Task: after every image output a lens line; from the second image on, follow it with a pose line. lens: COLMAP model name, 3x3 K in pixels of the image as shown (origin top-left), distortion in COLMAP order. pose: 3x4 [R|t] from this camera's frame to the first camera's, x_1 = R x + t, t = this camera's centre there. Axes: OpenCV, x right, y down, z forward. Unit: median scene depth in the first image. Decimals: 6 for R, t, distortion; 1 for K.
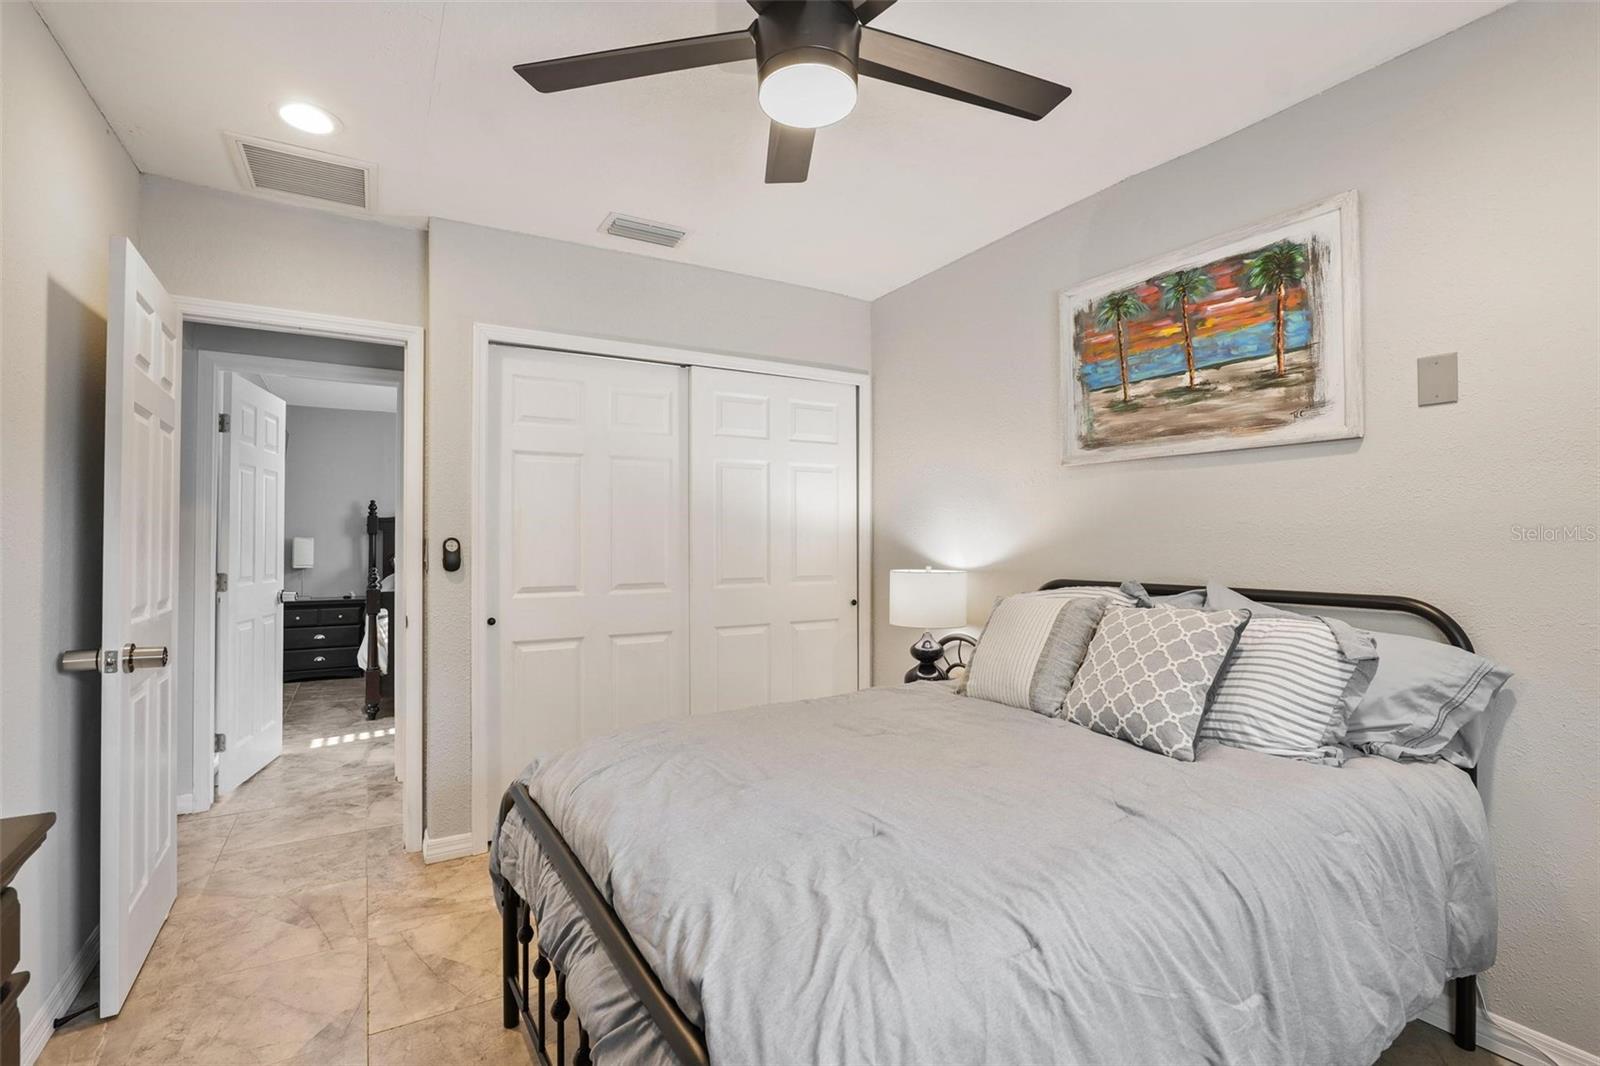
lens RADIAL K [[739.2, 0, 800.5], [0, 739.2, 531.7], [0, 0, 1]] dist [-0.024449, 0.006218]
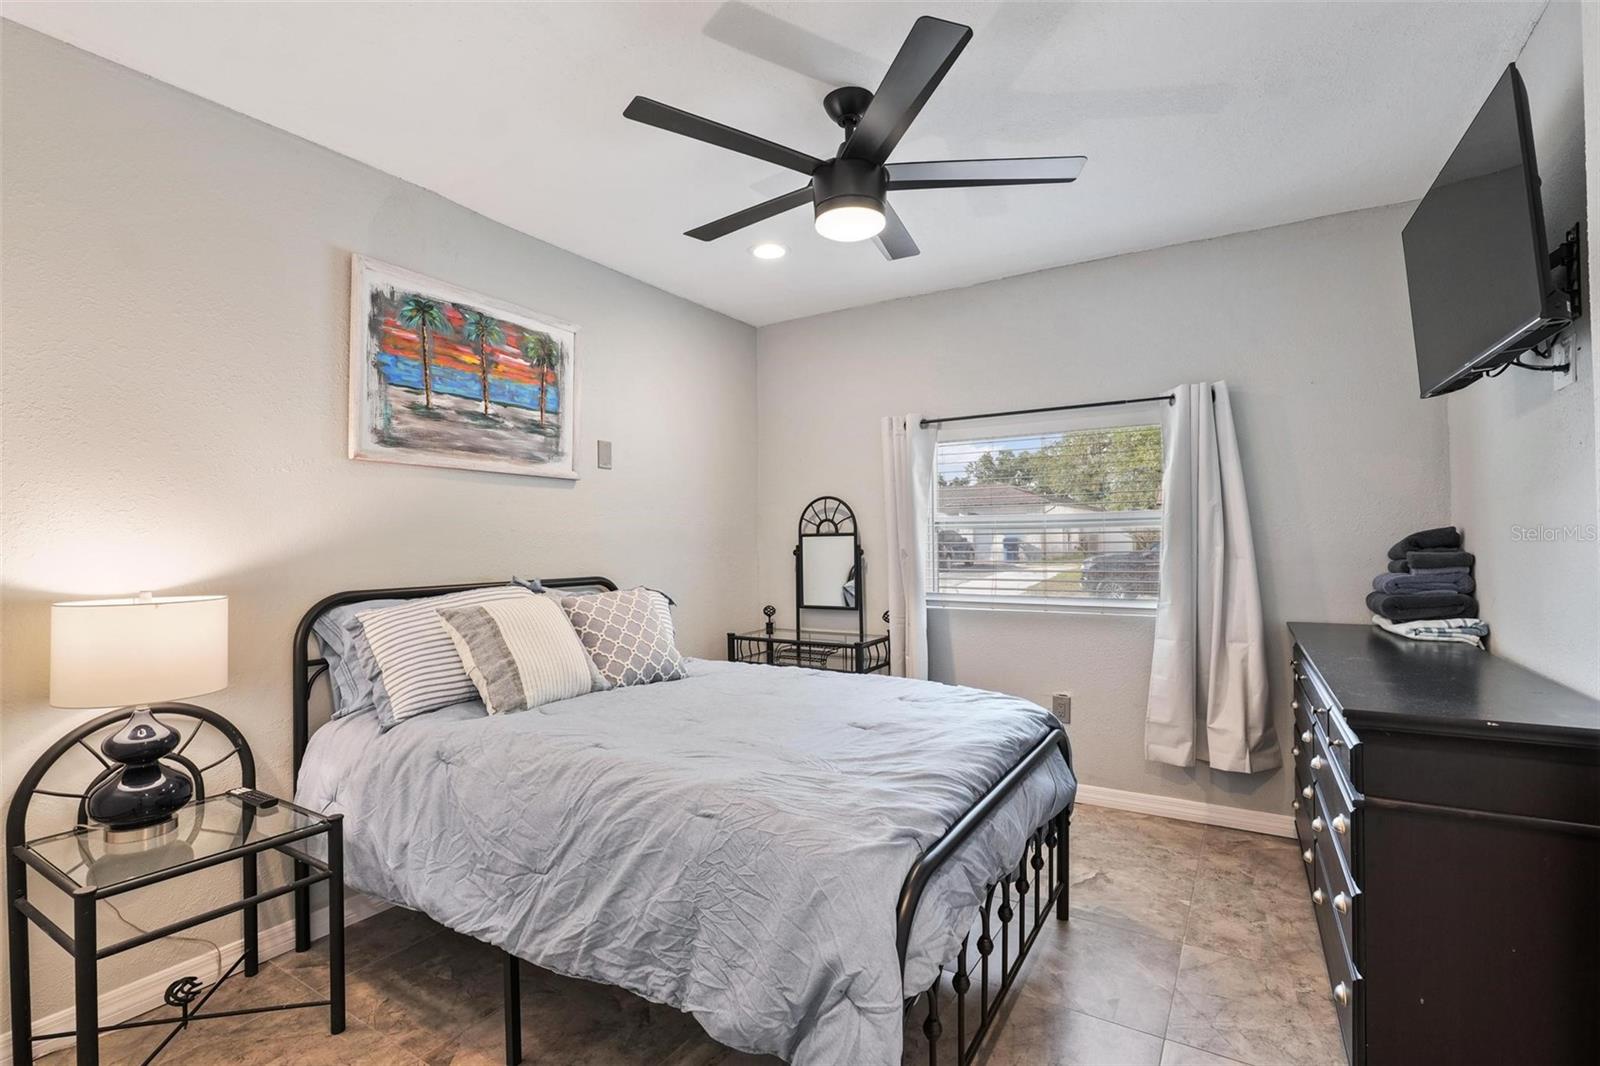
lens RADIAL K [[739.2, 0, 800.5], [0, 739.2, 531.7], [0, 0, 1]] dist [-0.024449, 0.006218]
pose [[-0.463960, 0.001793, 0.885854, -0.765256], [-0.016649, 0.999804, -0.010744, -0.003358], [-0.885700, -0.019733, -0.463839, 1.105268]]
